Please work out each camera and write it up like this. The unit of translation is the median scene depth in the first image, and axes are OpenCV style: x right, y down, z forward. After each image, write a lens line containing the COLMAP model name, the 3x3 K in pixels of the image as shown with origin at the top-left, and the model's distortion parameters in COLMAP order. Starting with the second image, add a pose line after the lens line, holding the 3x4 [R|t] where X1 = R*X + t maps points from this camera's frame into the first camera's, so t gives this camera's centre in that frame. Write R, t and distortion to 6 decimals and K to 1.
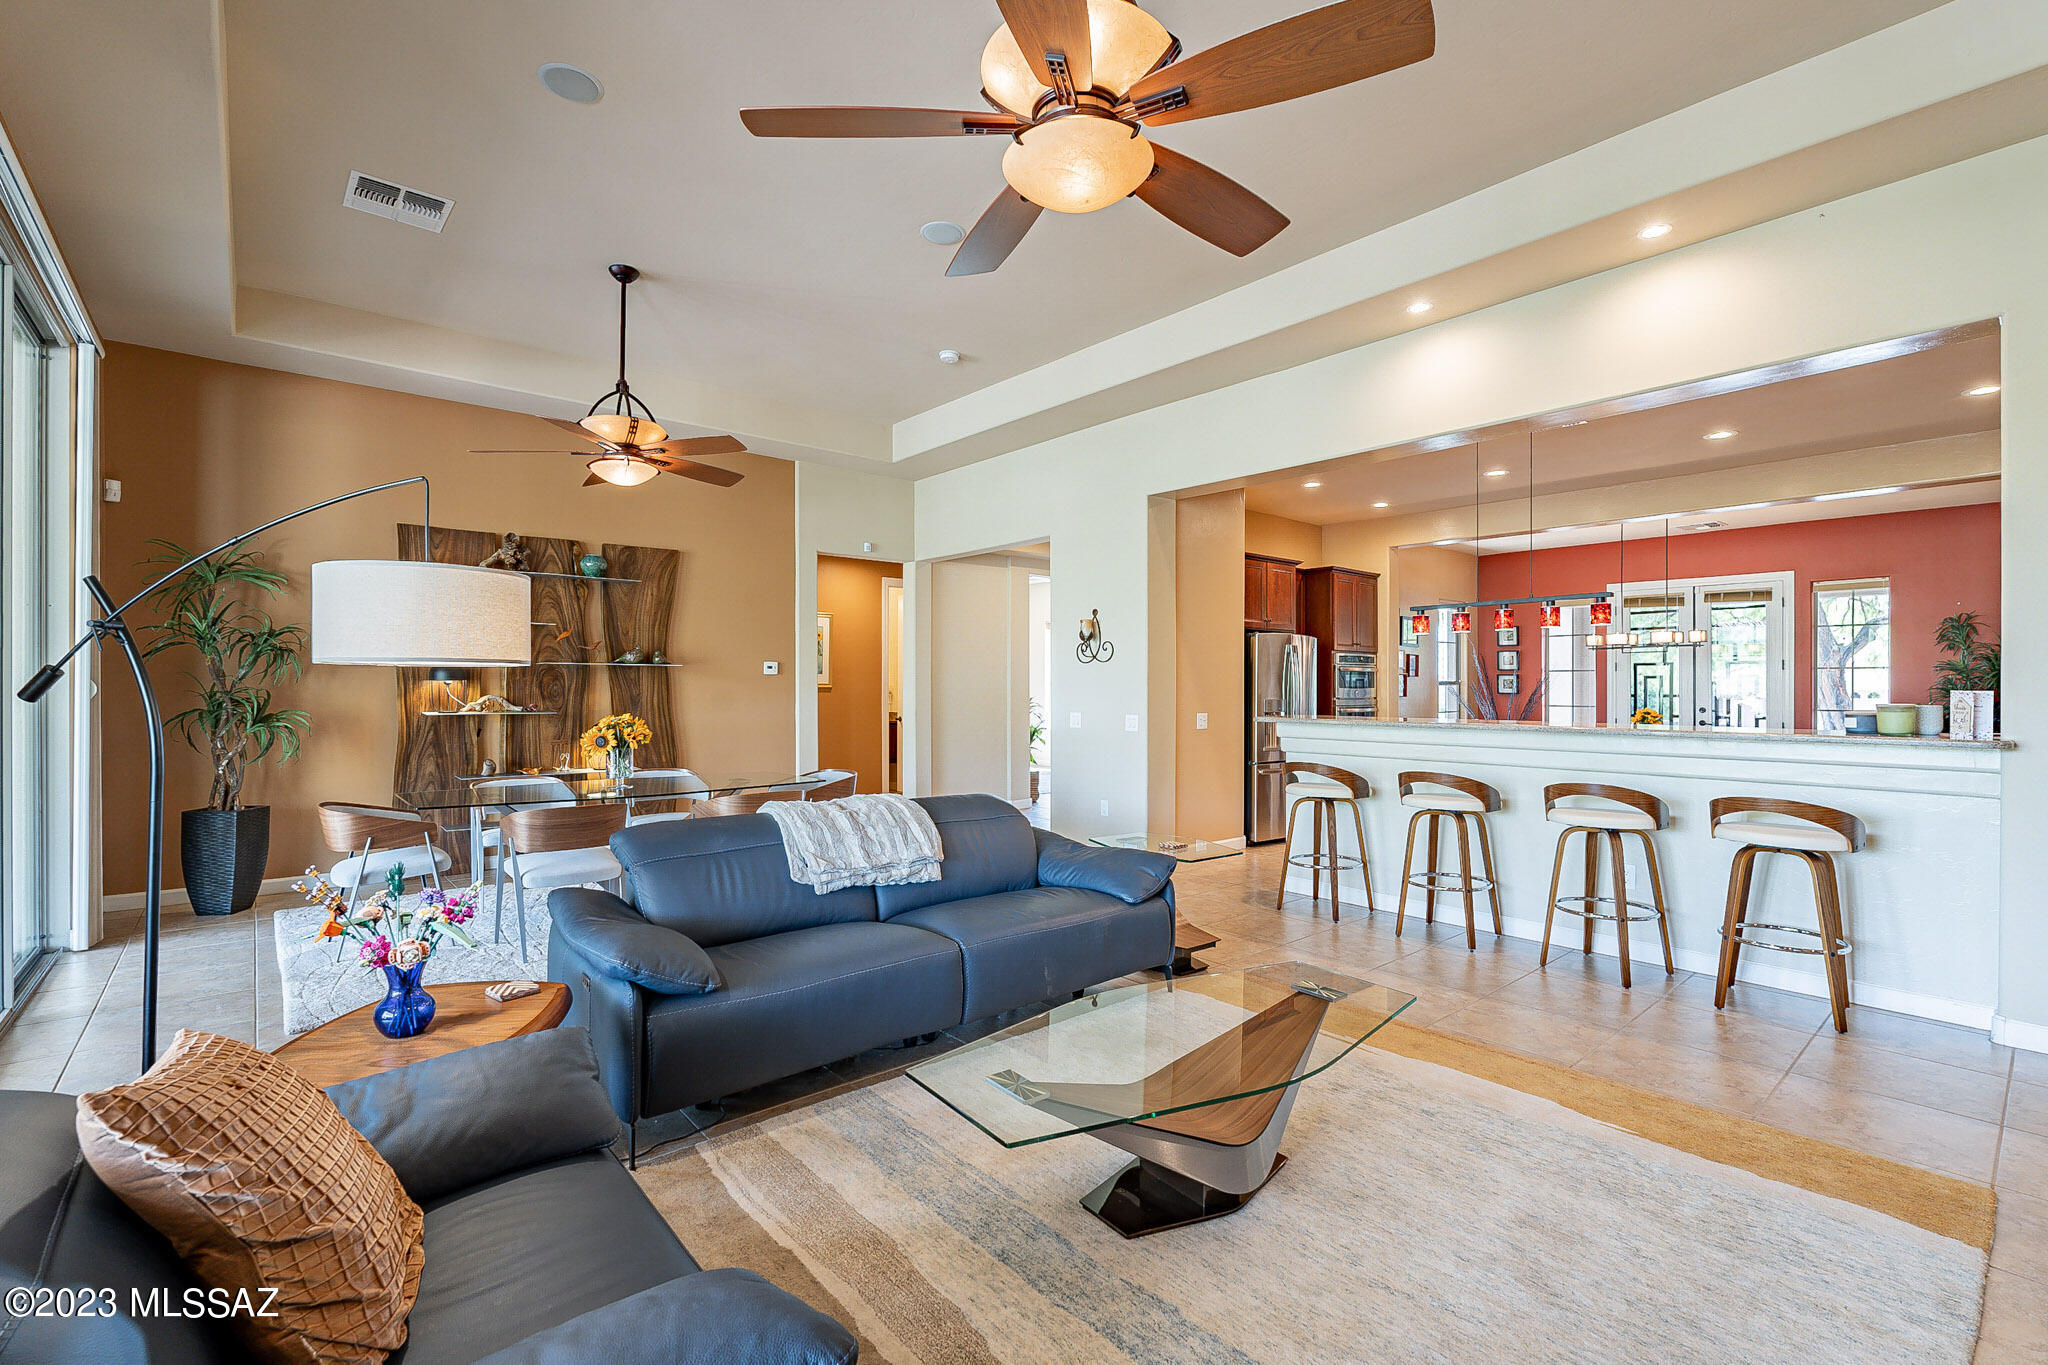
lens RADIAL K [[905.3, 0, 1038.1], [0, 905.3, 691.5], [0, 0, 1]] dist [-0.001648, 0.000317]
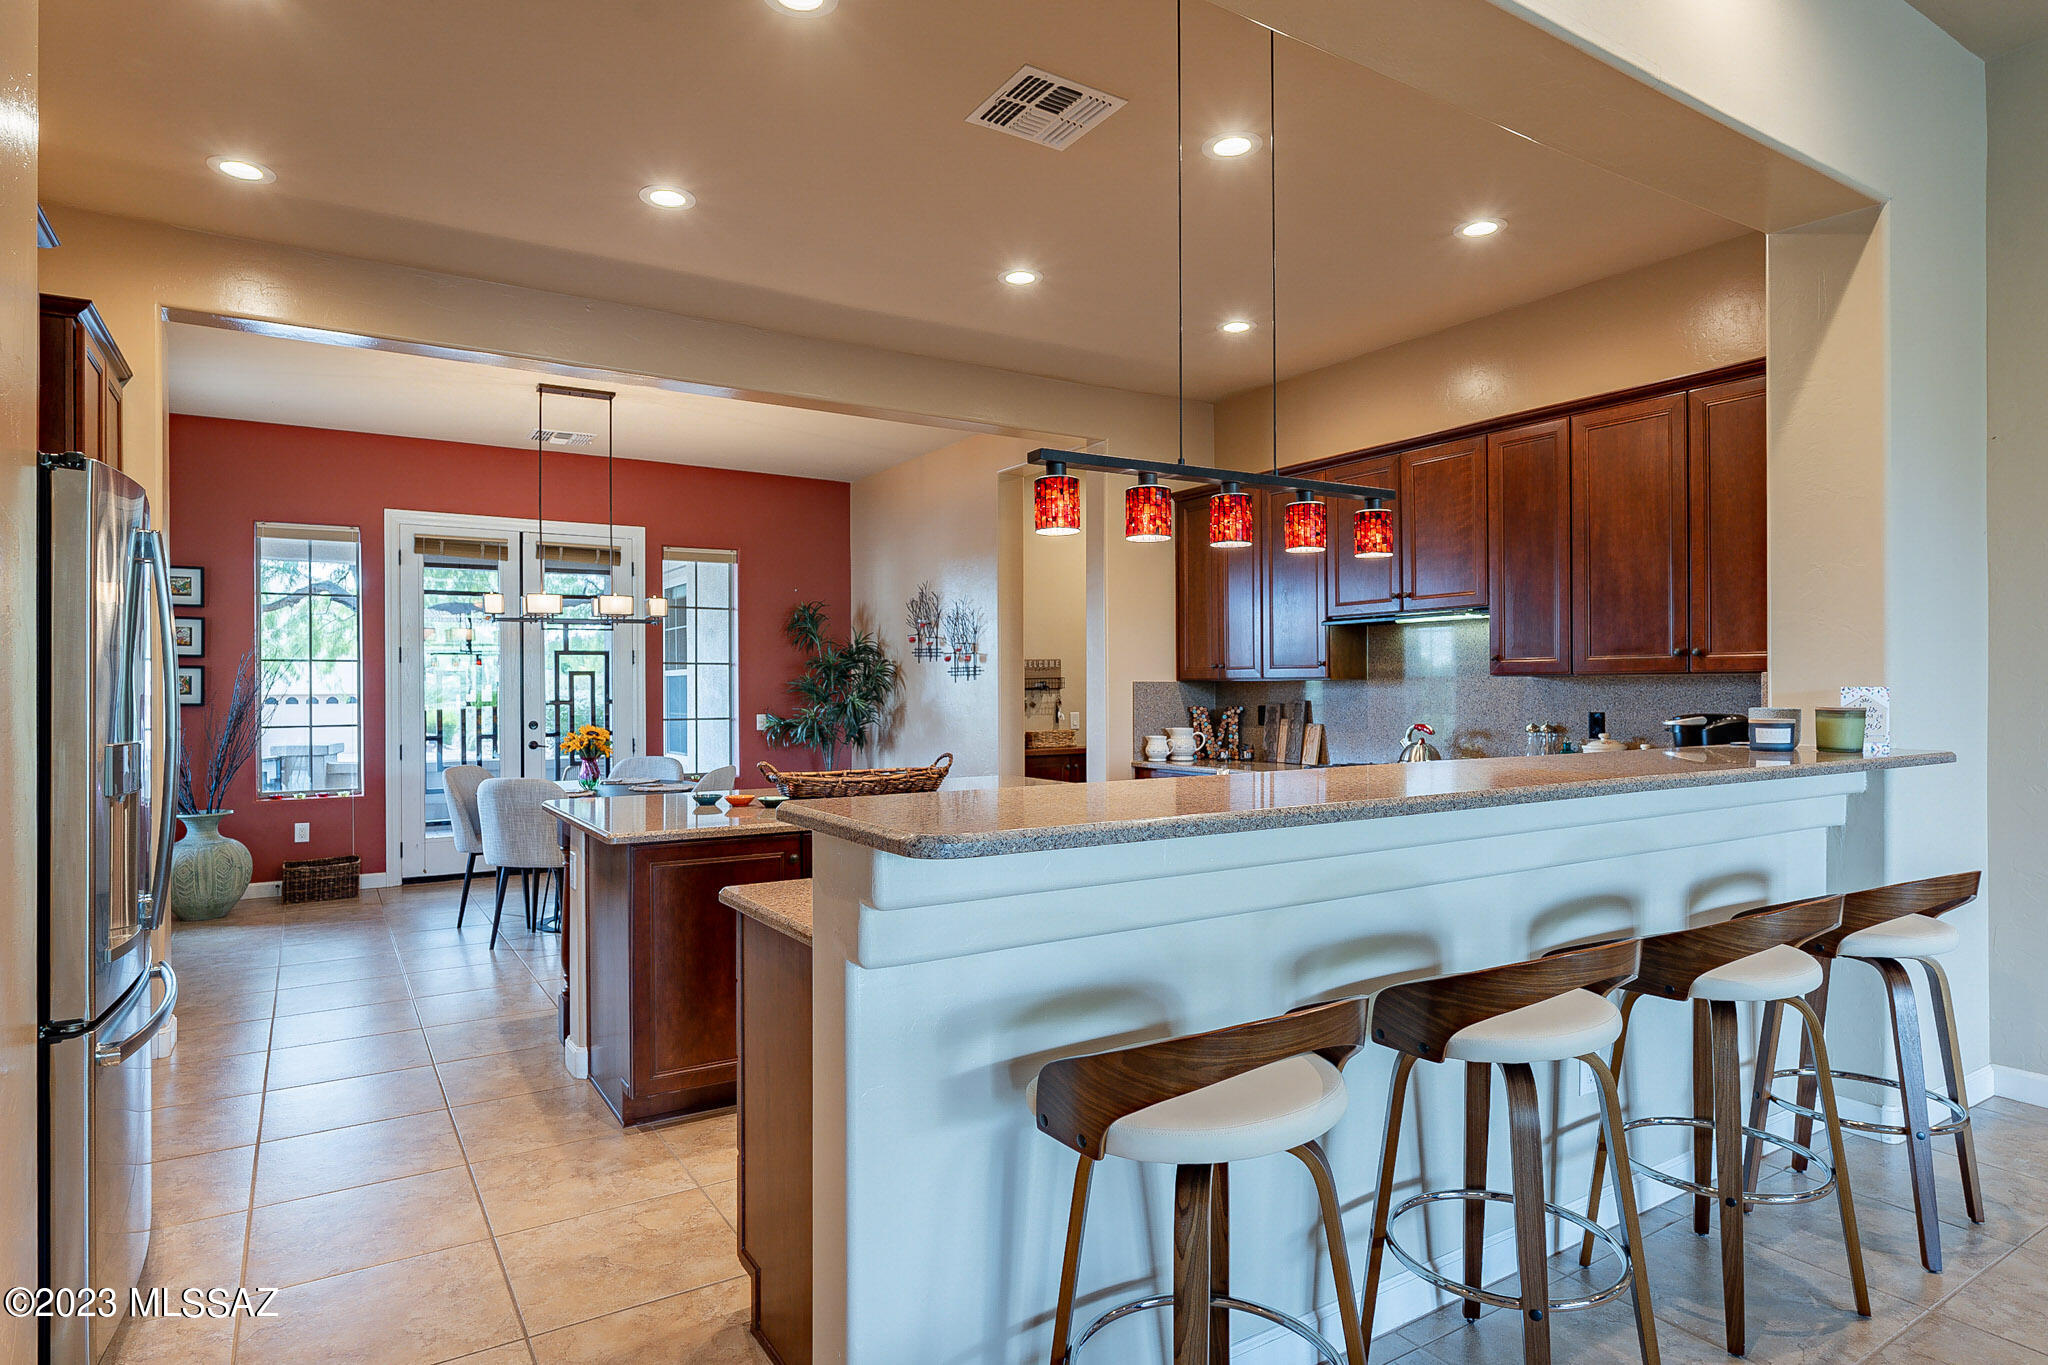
lens RADIAL K [[1137.3, 0, 1007.0], [0, 1137.3, 682.0], [0, 0, 1]] dist [-0.008970, 0.000988]
pose [[0.165287, 0.001776, 0.986244, -0.007211], [0.011340, 0.999929, -0.003701, -0.003911], [-0.986180, 0.011796, 0.165255, 0.620325]]
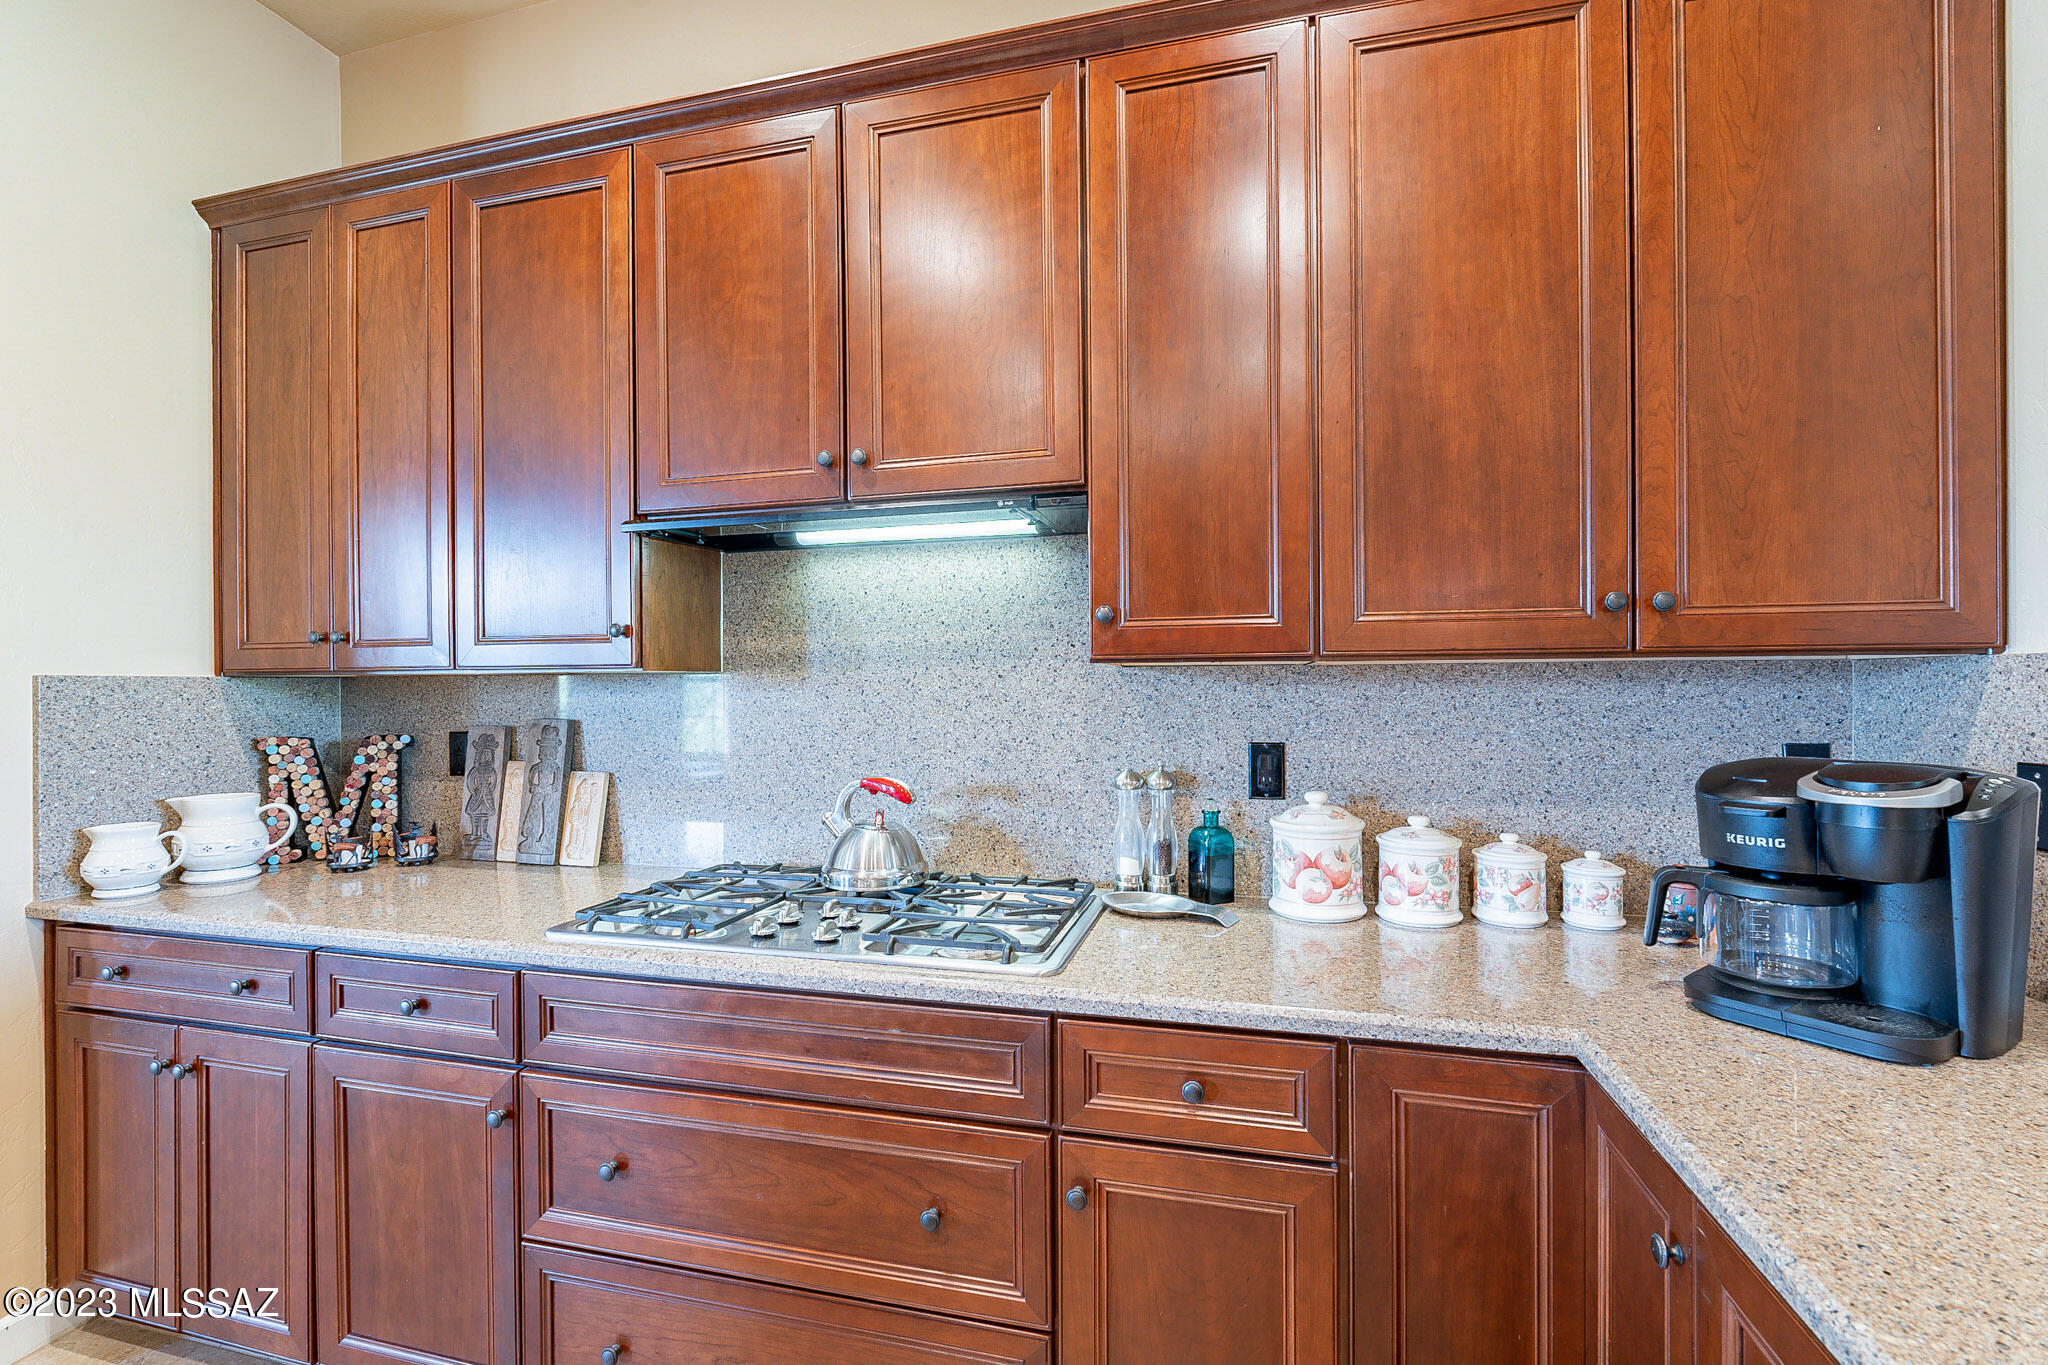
lens RADIAL K [[905.3, 0, 1024.0], [0, 905.3, 681.4], [0, 0, 1]] dist [-0.001648, 0.000317]
pose [[-0.553064, 0.000904, 0.833139, 0.452796], [0.010224, 0.999931, 0.005702, -0.003494], [-0.833076, 0.011671, -0.553035, 0.586715]]
